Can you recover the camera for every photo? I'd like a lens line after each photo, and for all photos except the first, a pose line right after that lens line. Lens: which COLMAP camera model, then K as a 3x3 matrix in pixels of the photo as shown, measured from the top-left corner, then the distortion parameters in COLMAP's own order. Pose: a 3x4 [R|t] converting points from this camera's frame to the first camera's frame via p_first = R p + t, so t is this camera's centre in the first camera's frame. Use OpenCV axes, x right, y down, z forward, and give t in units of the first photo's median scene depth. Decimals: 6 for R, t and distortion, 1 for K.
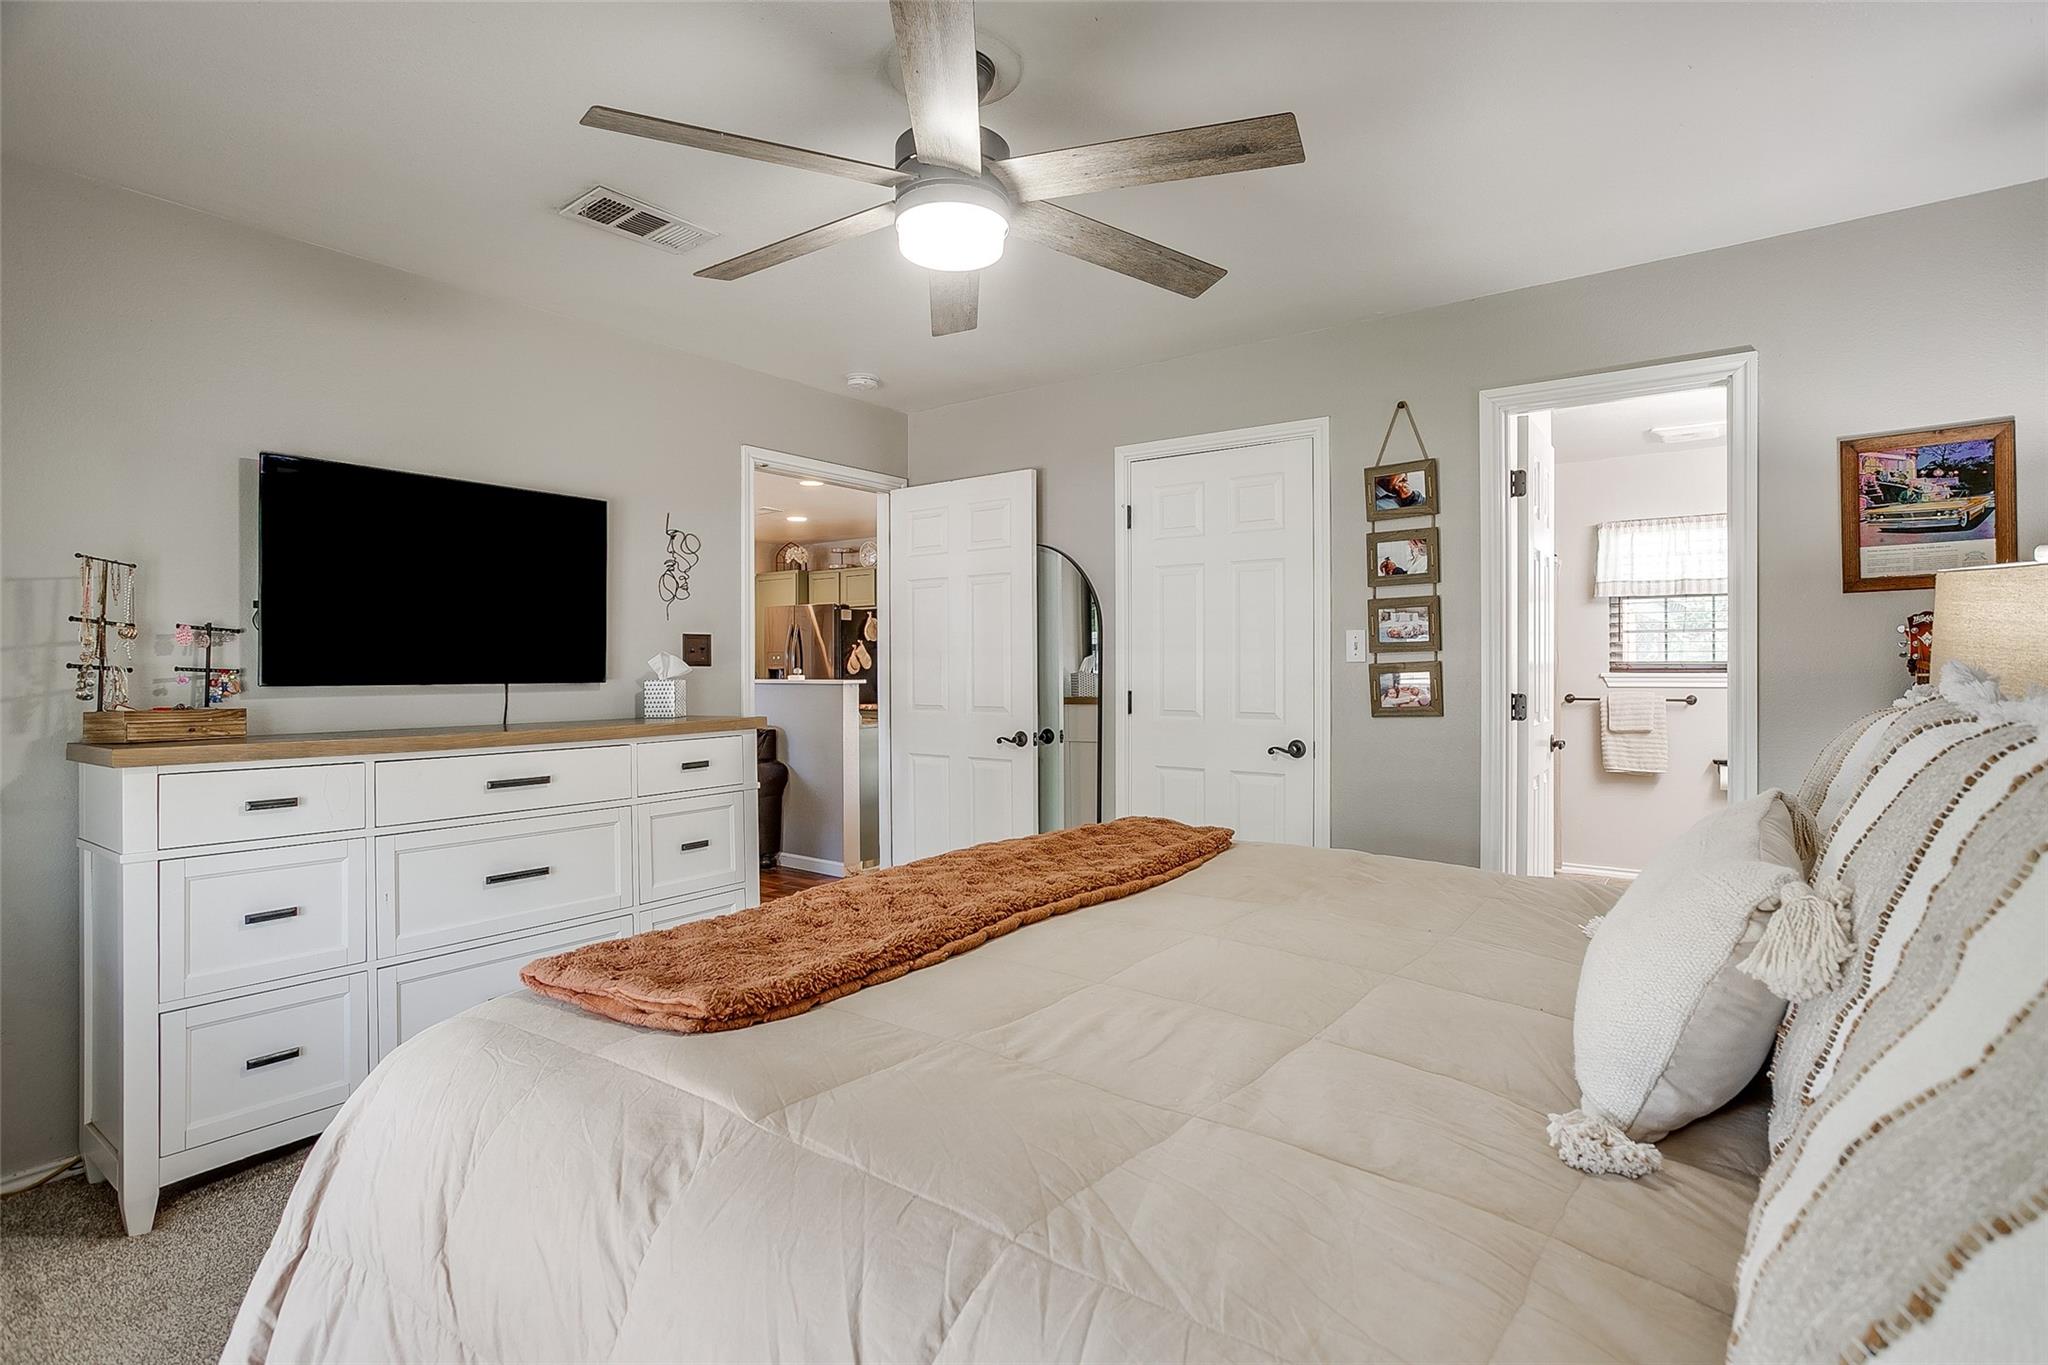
lens RADIAL K [[999.9, 0, 1021.4], [0, 999.9, 670.2], [0, 0, 1]] dist [-0.064433, 0.041852]
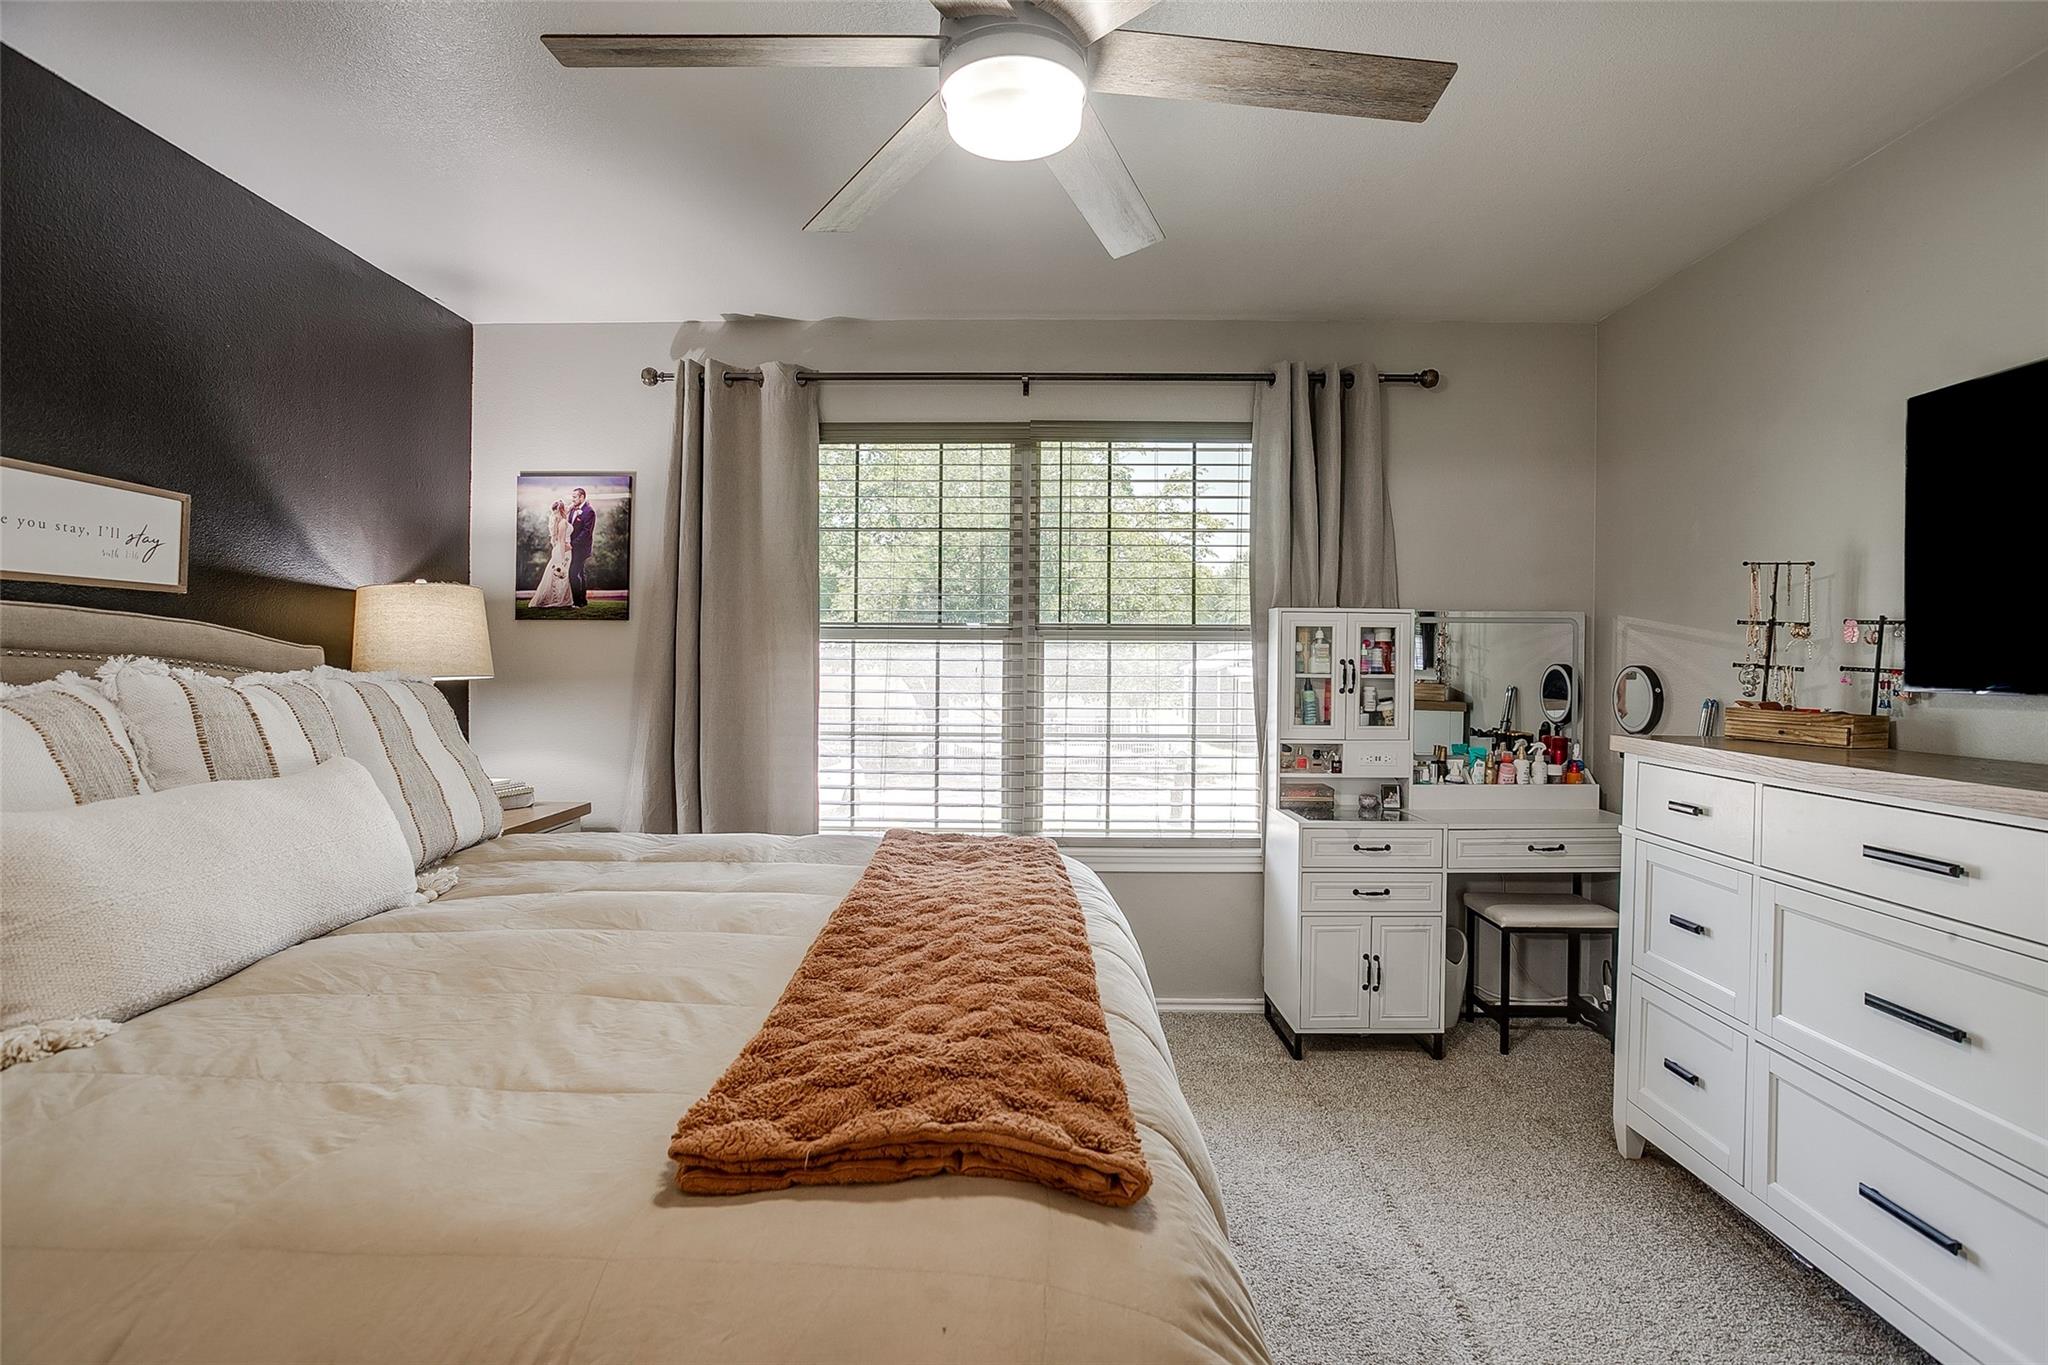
lens RADIAL K [[999.9, 0, 1021.4], [0, 999.9, 670.2], [0, 0, 1]] dist [-0.064433, 0.041852]
pose [[-0.810281, -0.004260, -0.586027, 0.297266], [-0.008890, 0.999948, 0.005023, 0.002712], [0.585975, 0.009280, -0.810276, 1.283129]]
